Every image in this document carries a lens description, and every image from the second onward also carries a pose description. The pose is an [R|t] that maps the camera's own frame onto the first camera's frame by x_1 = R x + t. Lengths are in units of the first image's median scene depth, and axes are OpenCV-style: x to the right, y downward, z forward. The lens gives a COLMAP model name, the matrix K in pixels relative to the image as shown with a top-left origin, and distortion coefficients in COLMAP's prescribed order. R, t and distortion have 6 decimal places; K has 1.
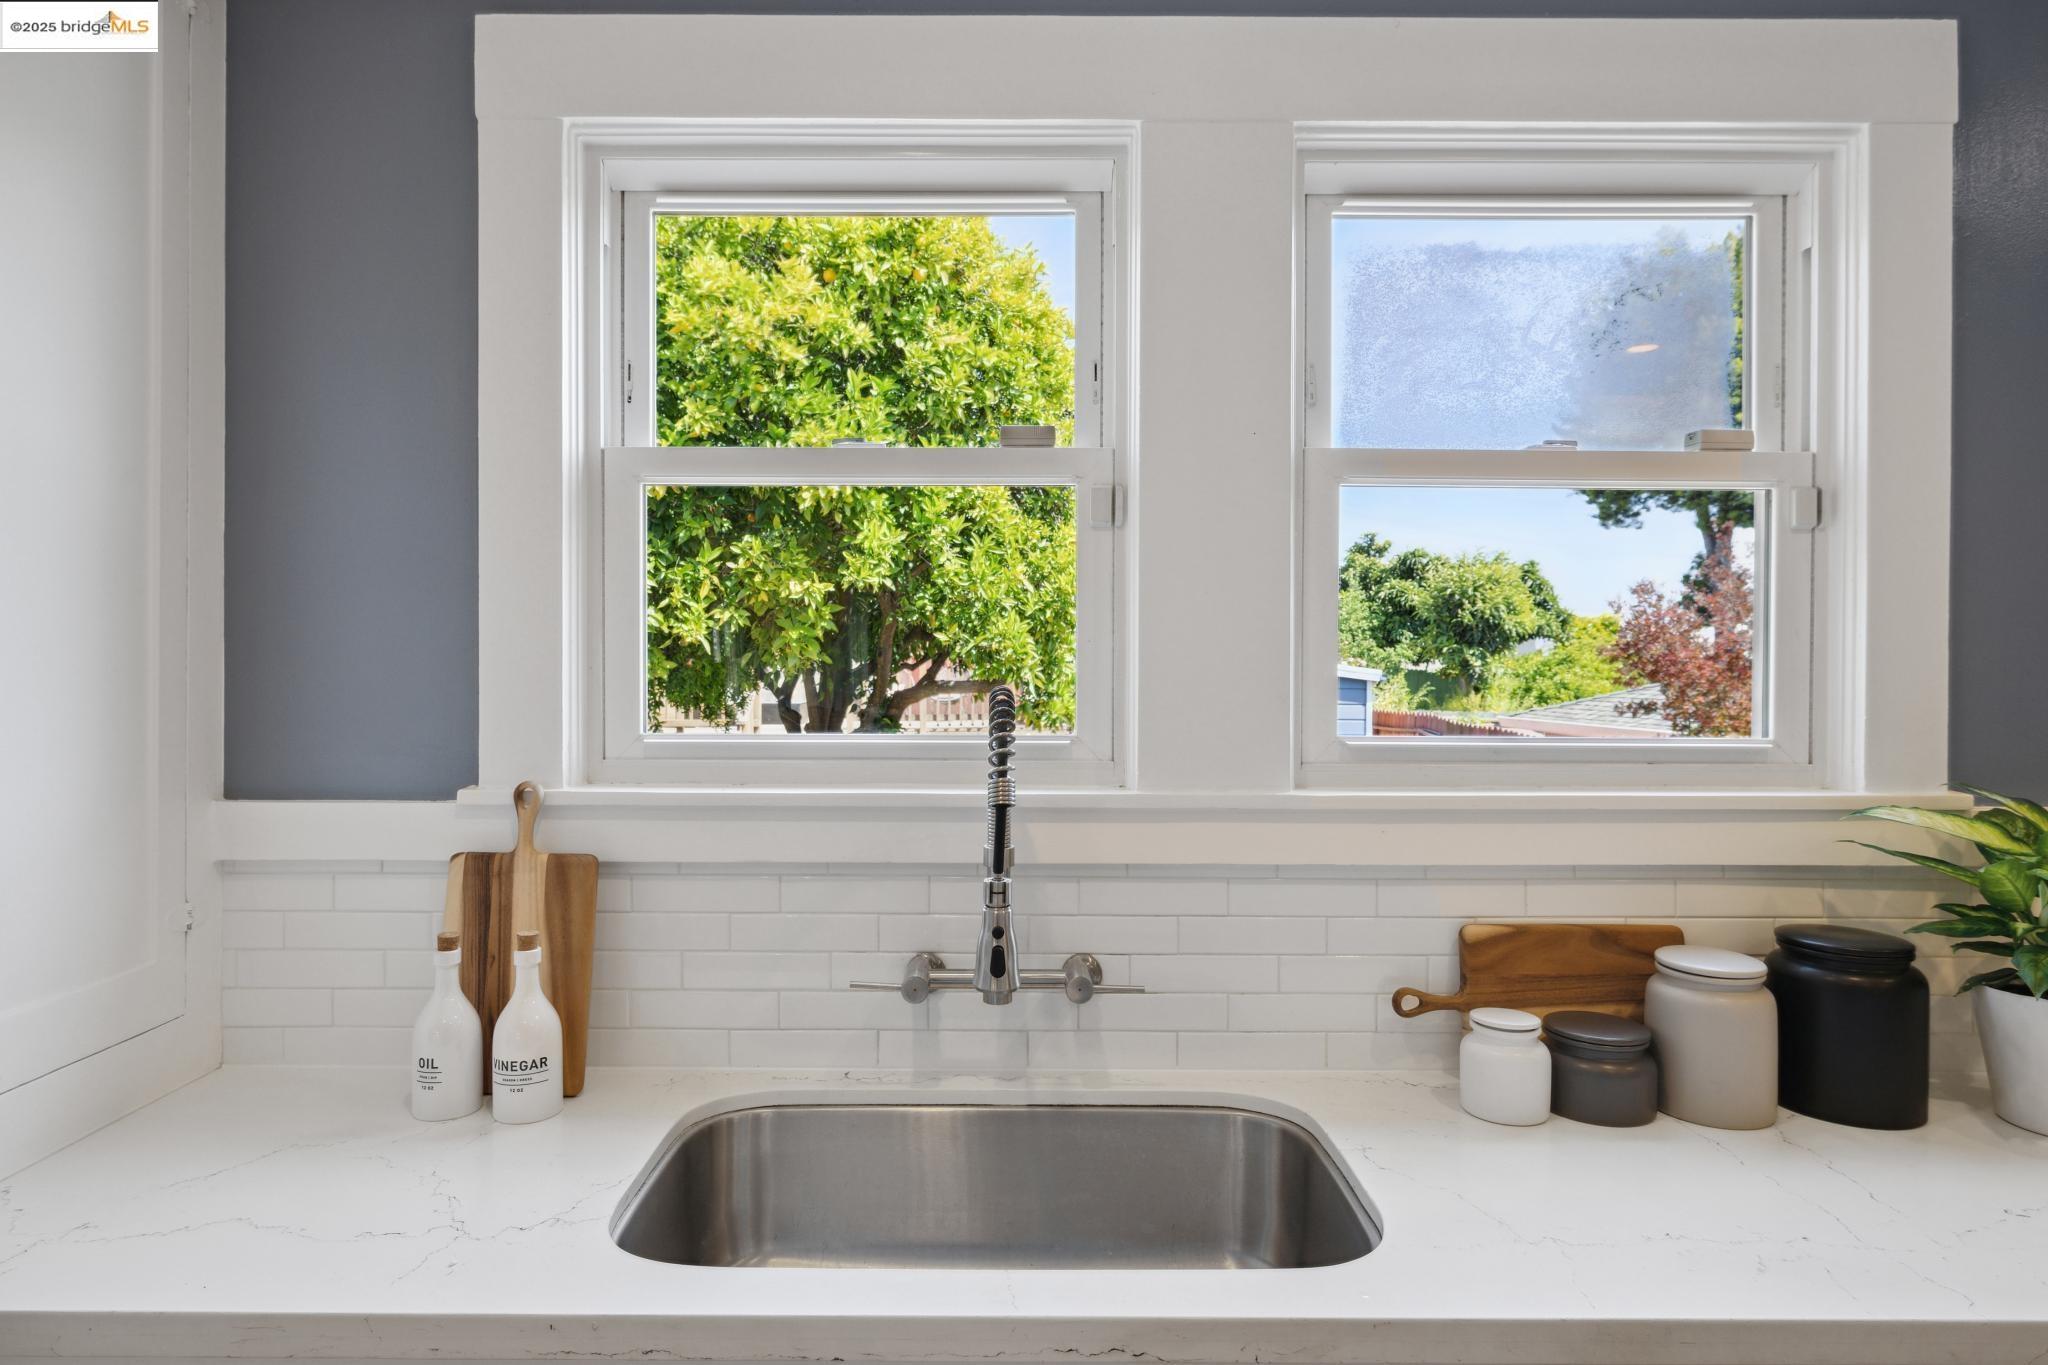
lens RADIAL K [[1147.8, 0, 1012.9], [0, 1147.8, 668.2], [0, 0, 1]] dist [-0.000540, 0.001265]
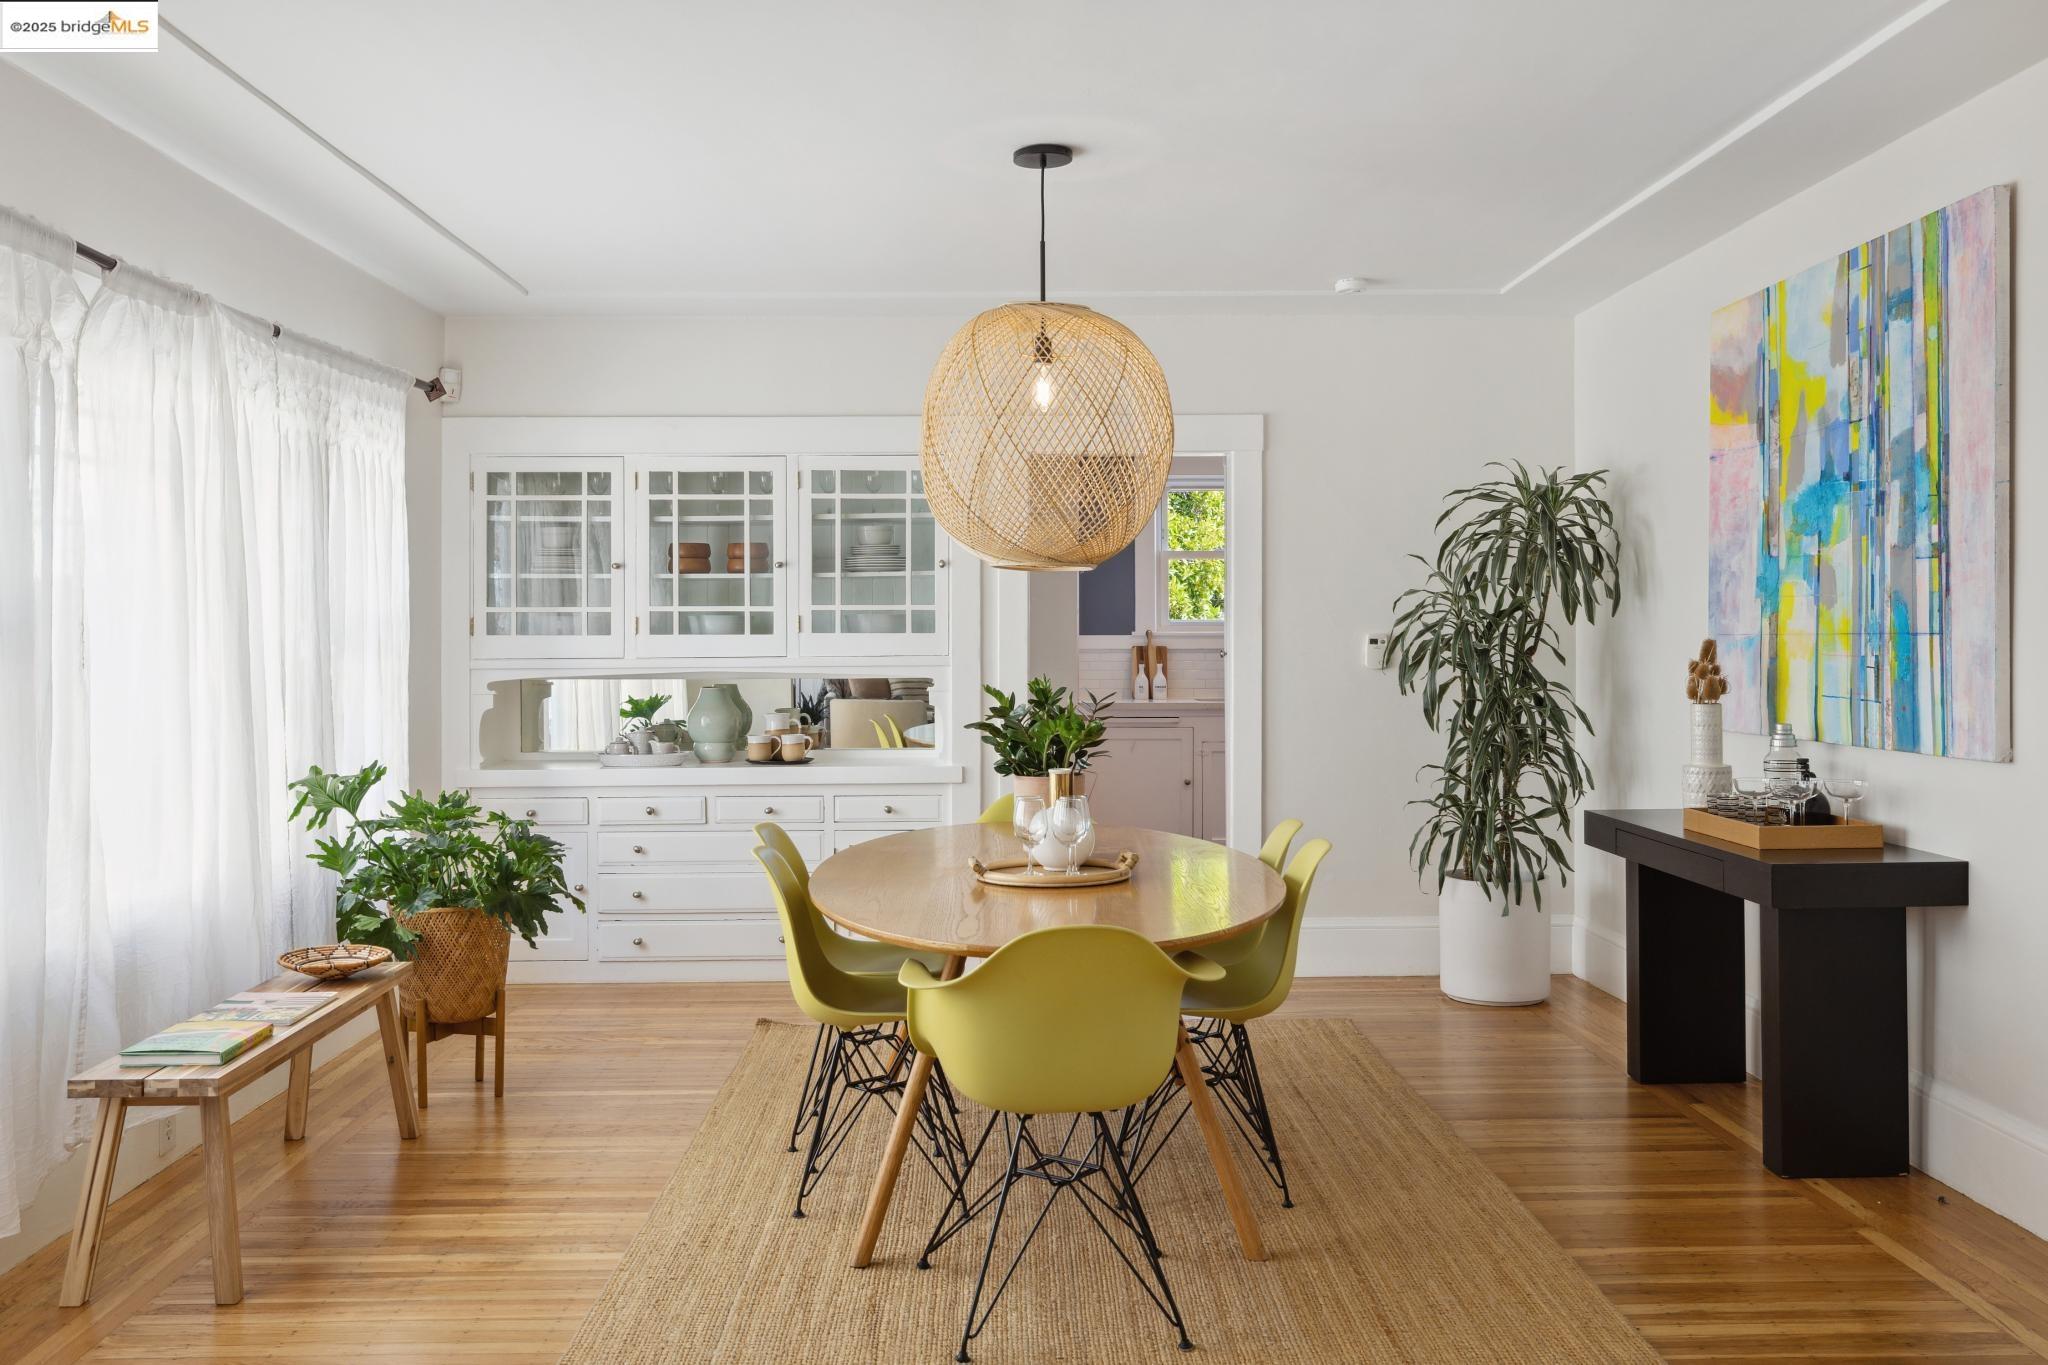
lens RADIAL K [[1750.7, 0, 1011.4], [0, 1750.7, 631.2], [0, 0, 1]] dist [0.000449, 0.003831]
pose [[0.999910, -0.007559, 0.011122, -0.257154], [0.007592, 0.999967, -0.002904, 0.029979], [-0.011100, 0.002988, 0.999934, -1.422354]]
